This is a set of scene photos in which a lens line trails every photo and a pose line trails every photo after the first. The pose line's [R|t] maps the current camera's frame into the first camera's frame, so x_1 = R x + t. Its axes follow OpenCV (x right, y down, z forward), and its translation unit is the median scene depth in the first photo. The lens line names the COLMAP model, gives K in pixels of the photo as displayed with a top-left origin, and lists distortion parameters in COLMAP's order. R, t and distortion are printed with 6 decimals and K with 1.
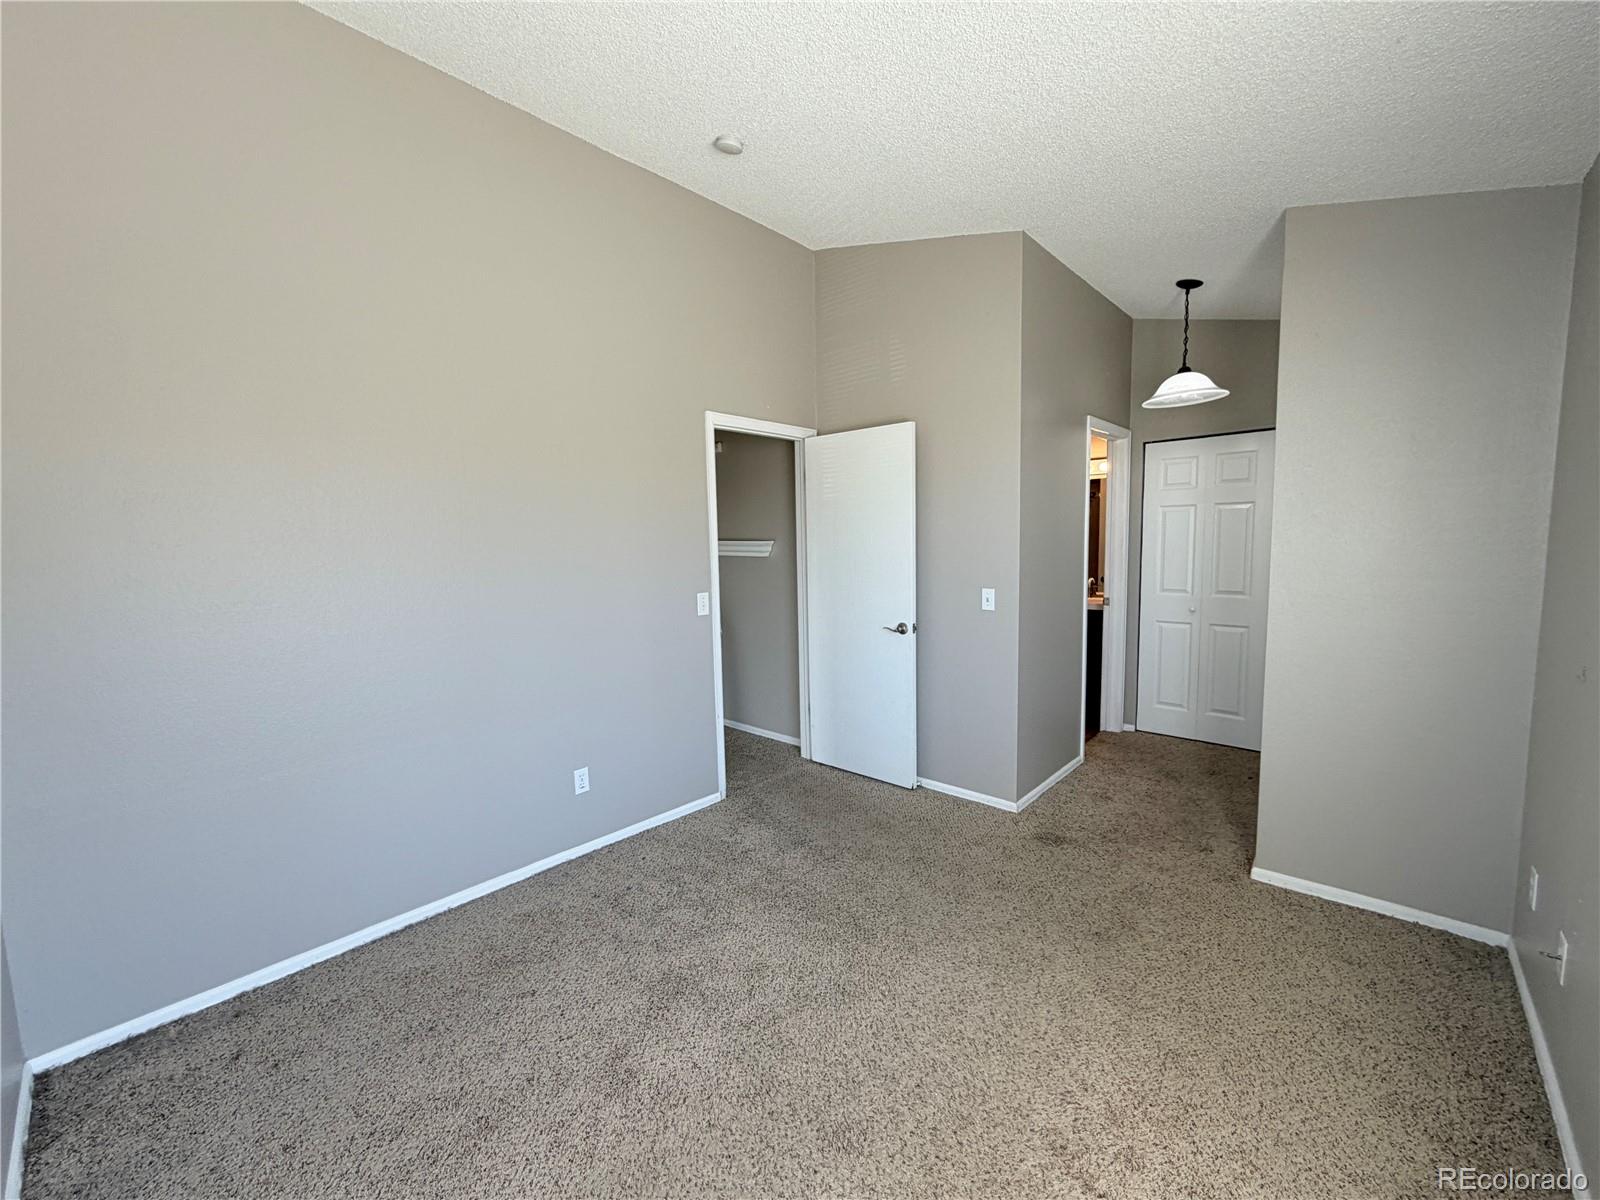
lens RADIAL K [[640.7, 0, 797.0], [0, 640.7, 601.1], [0, 0, 1]] dist [-0.000794, 0.000225]
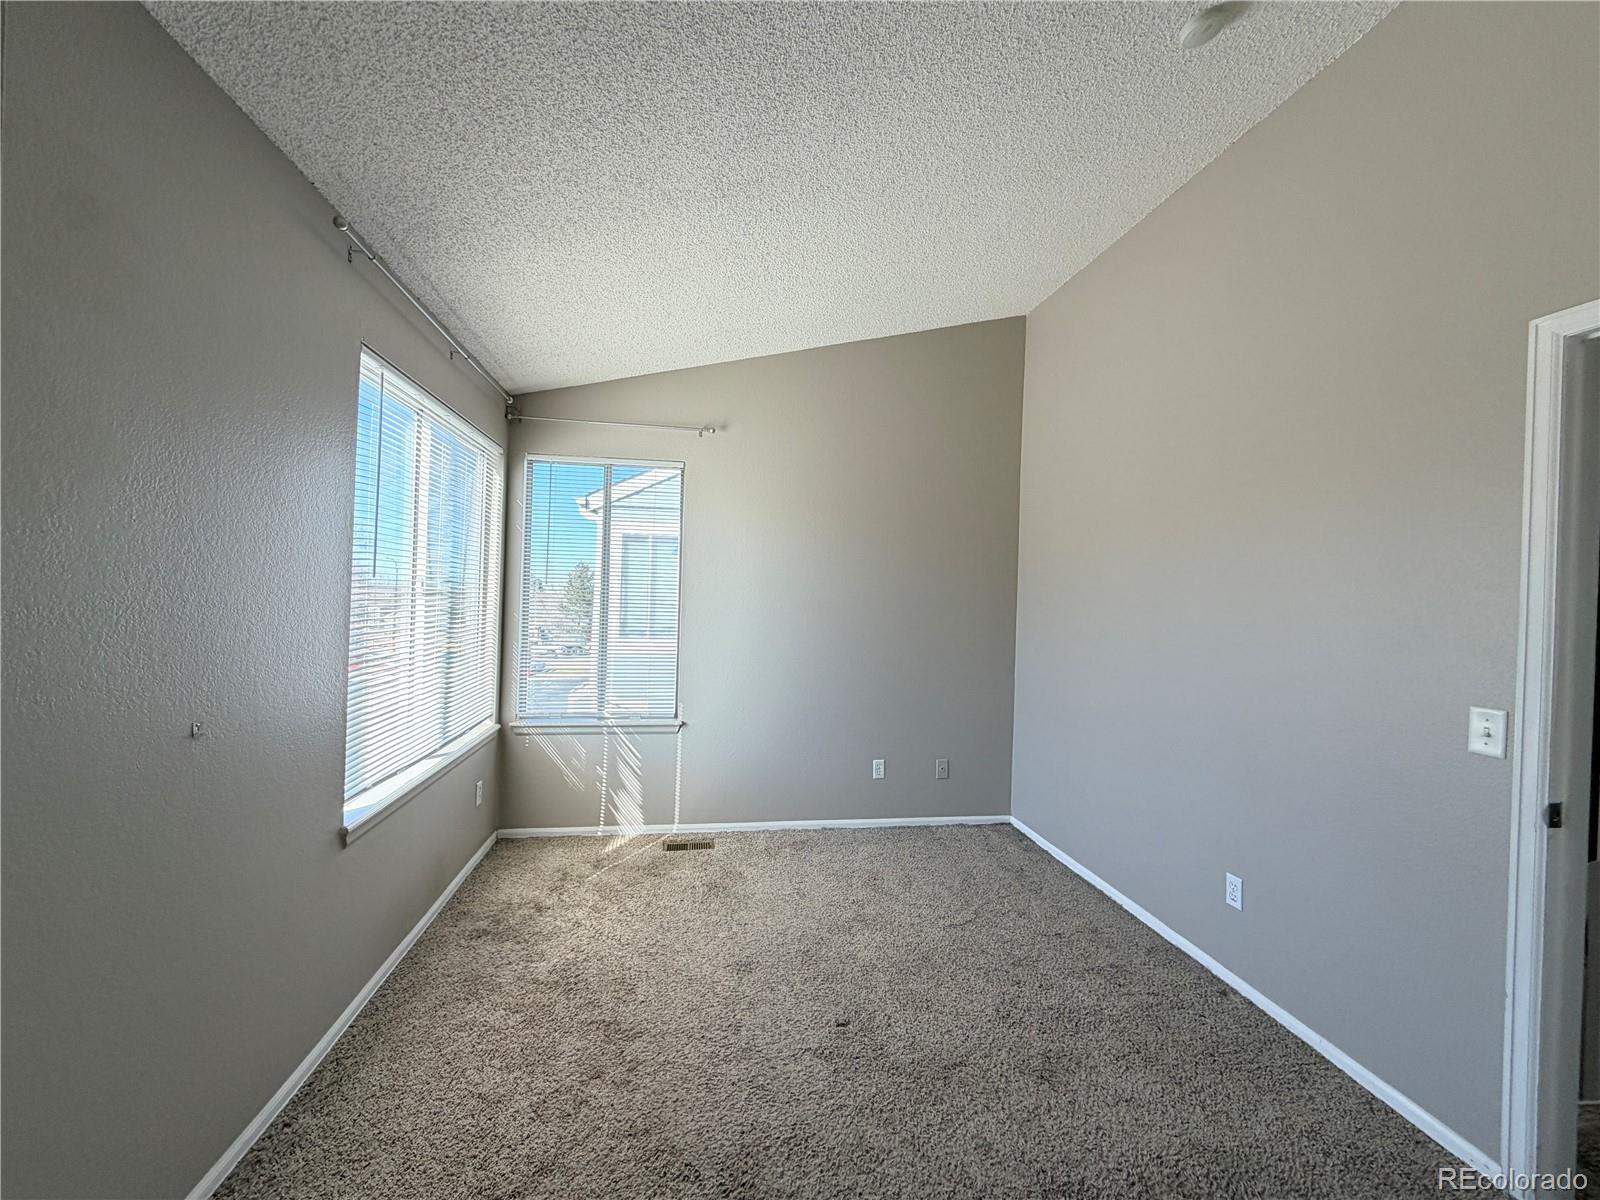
lens RADIAL K [[640.7, 0, 797.0], [0, 640.7, 601.1], [0, 0, 1]] dist [-0.000794, 0.000225]
pose [[-0.618266, 0.013991, -0.785844, 0.759219], [-0.088693, 0.992213, 0.087445, -0.121761], [0.780949, 0.123763, -0.612211, 1.240189]]
